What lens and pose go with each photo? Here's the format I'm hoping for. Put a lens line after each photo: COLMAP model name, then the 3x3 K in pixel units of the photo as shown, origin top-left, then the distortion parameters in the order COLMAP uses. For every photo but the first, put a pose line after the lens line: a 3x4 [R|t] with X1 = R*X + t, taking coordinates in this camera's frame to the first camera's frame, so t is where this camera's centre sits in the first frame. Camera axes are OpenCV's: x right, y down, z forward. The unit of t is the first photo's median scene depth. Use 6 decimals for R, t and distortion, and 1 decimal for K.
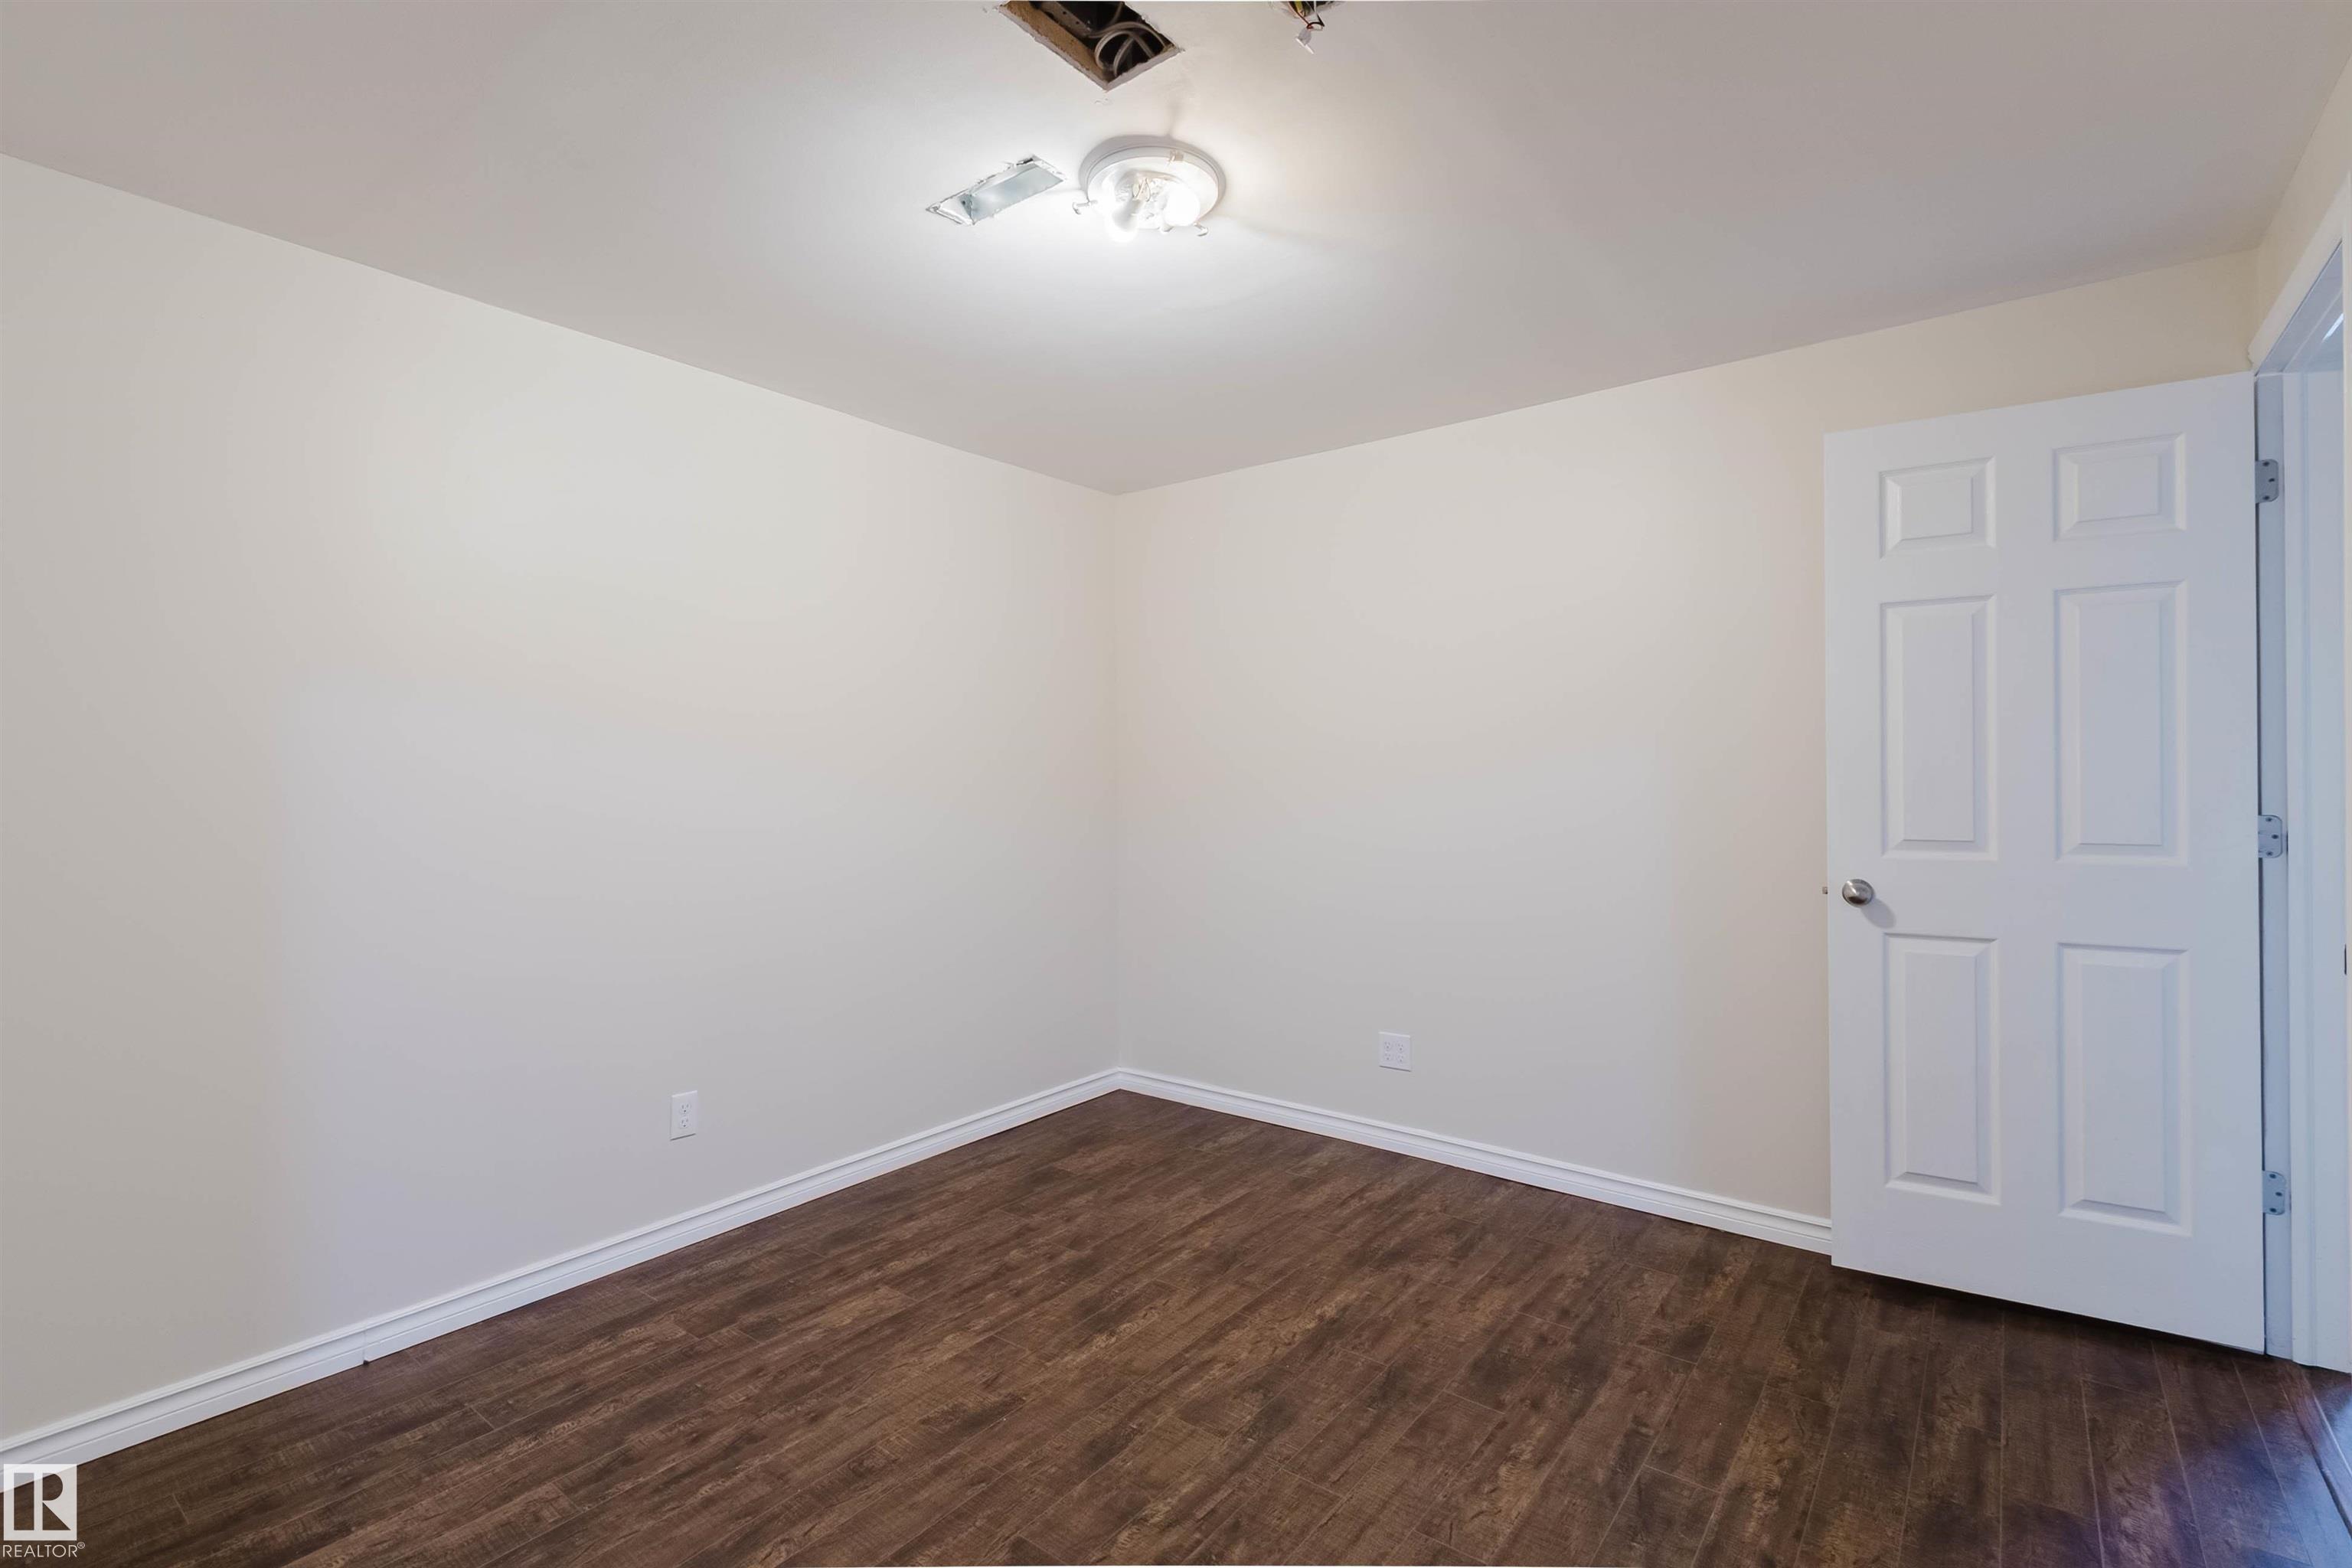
lens RADIAL K [[1065.4, 0, 1177.7], [0, 1065.4, 777.8], [0, 0, 1]] dist [-0.001408, -0.000471]
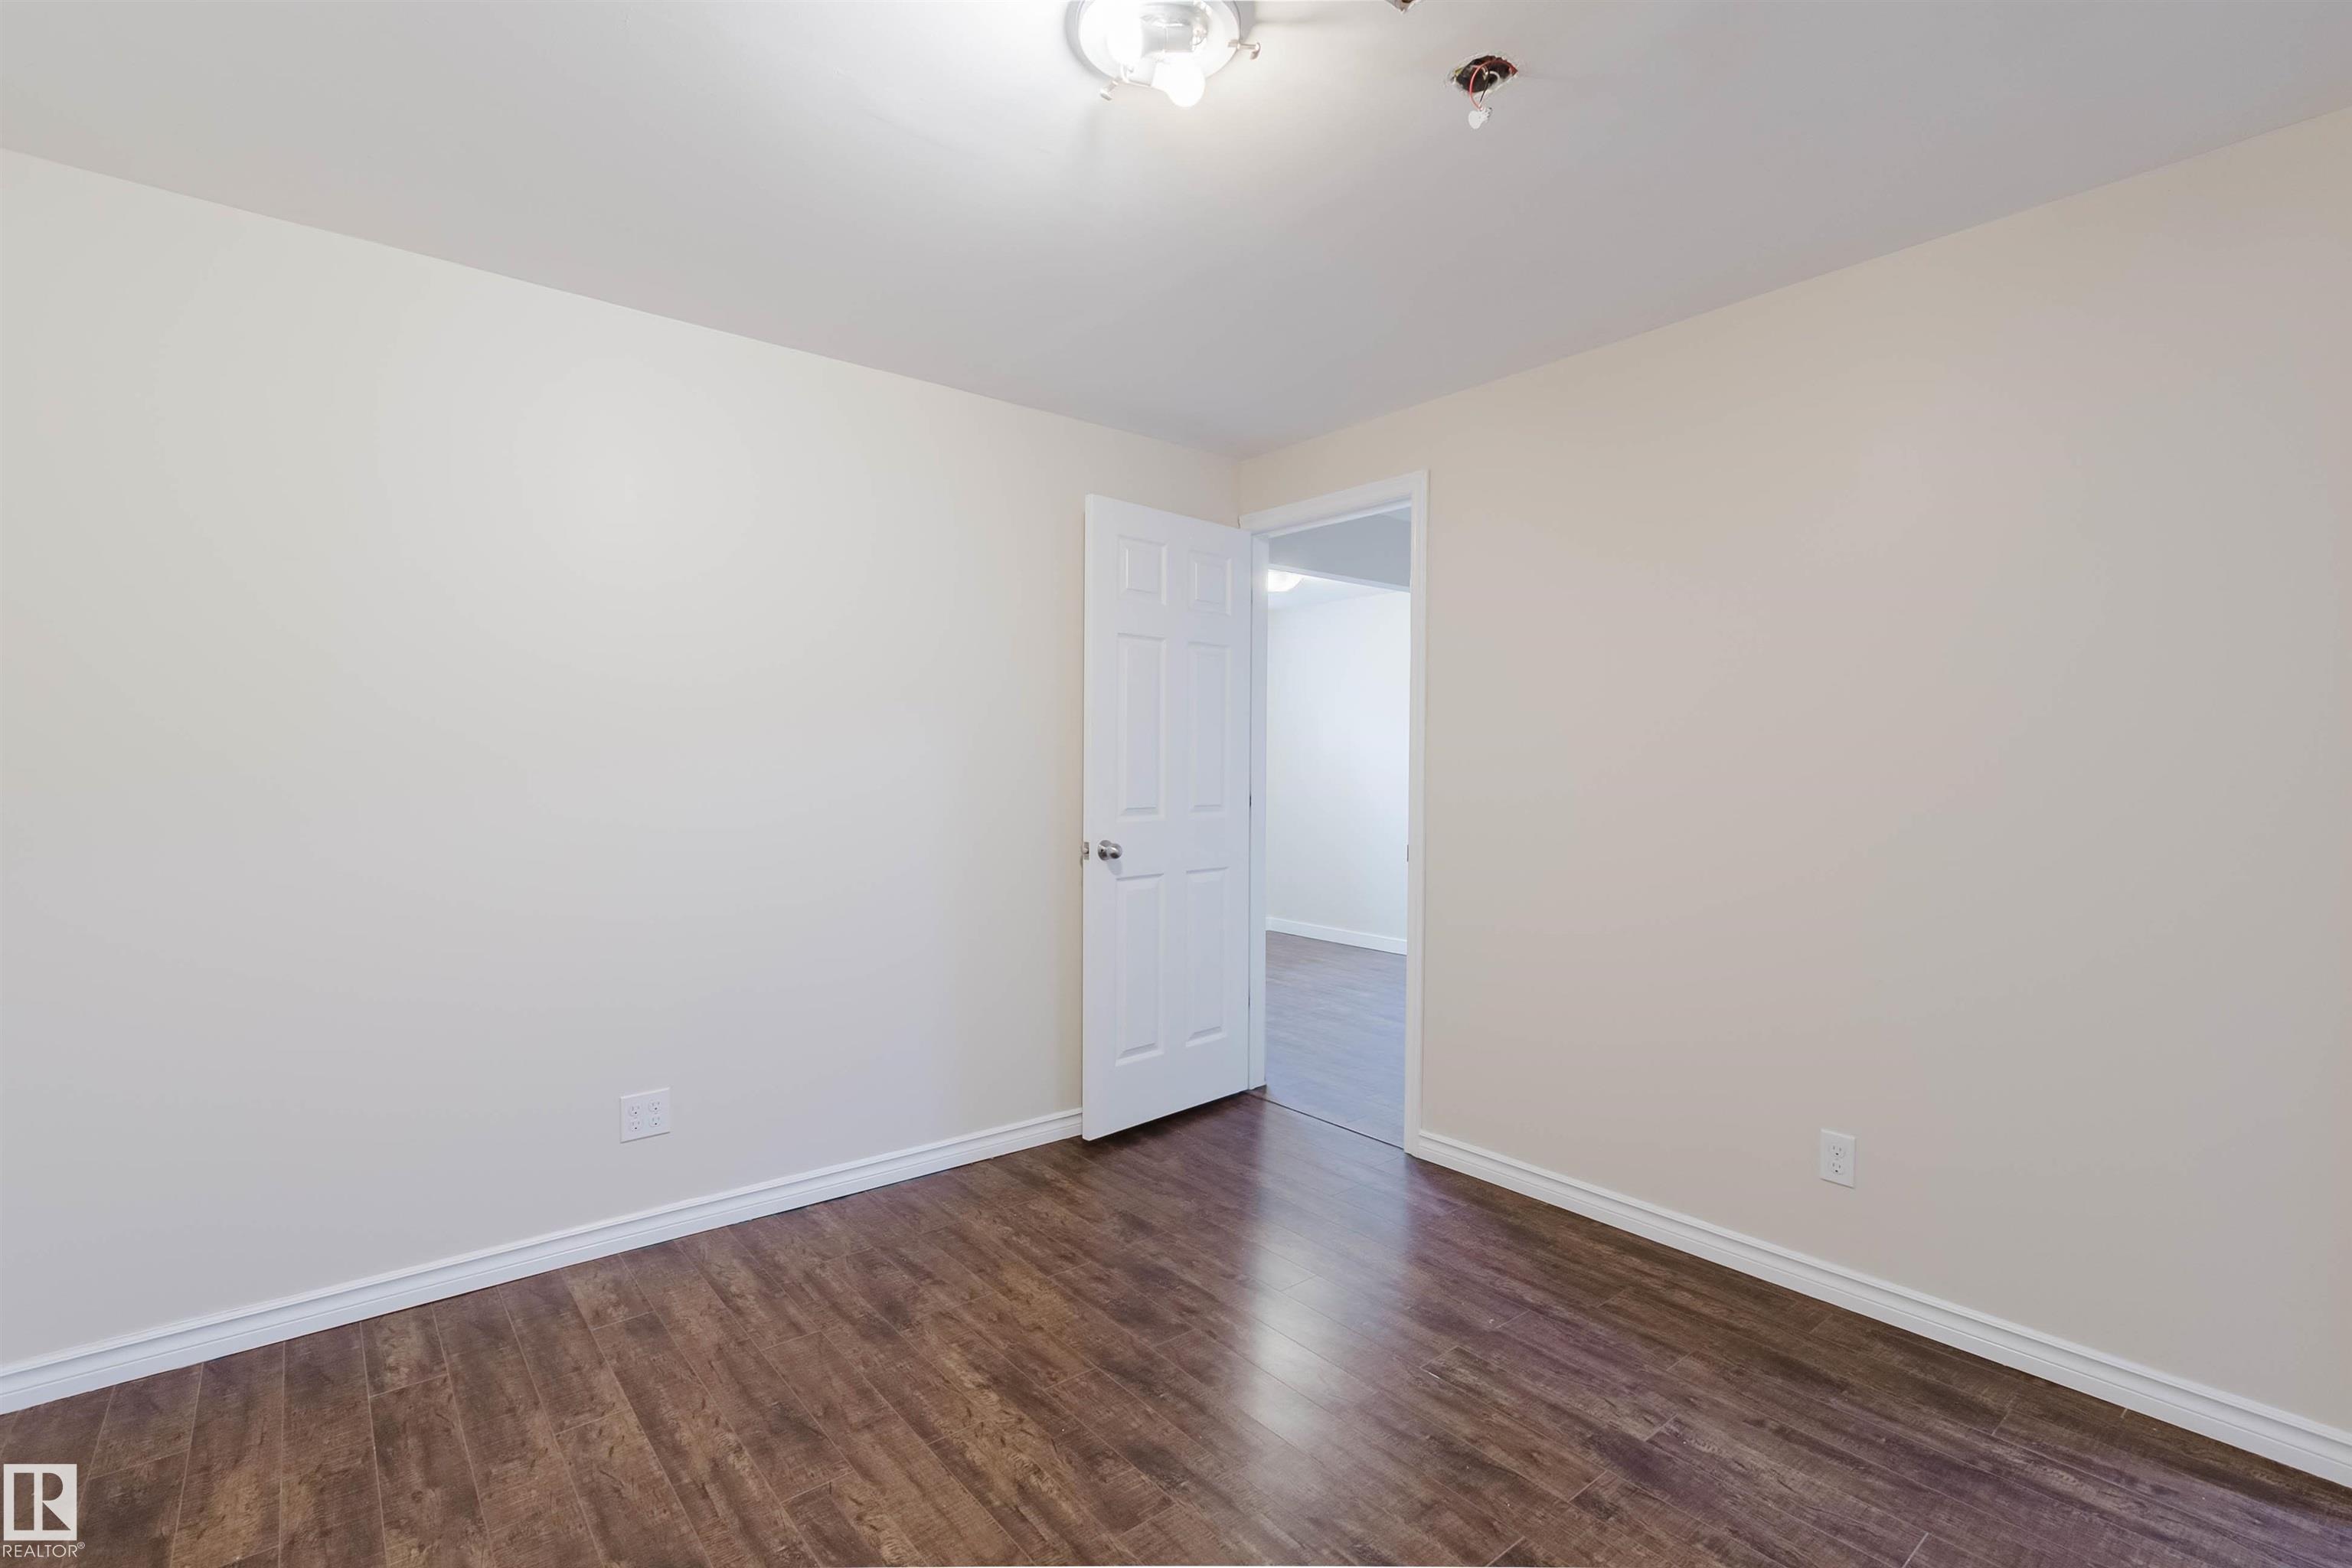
lens RADIAL K [[1065.4, 0, 1195.0], [0, 1065.4, 780.1], [0, 0, 1]] dist [-0.001408, -0.000471]
pose [[0.215414, -0.011035, 0.976461, -0.643333], [-0.007550, 0.999887, 0.012966, 0.002833], [-0.976494, -0.010166, 0.215306, 0.628762]]
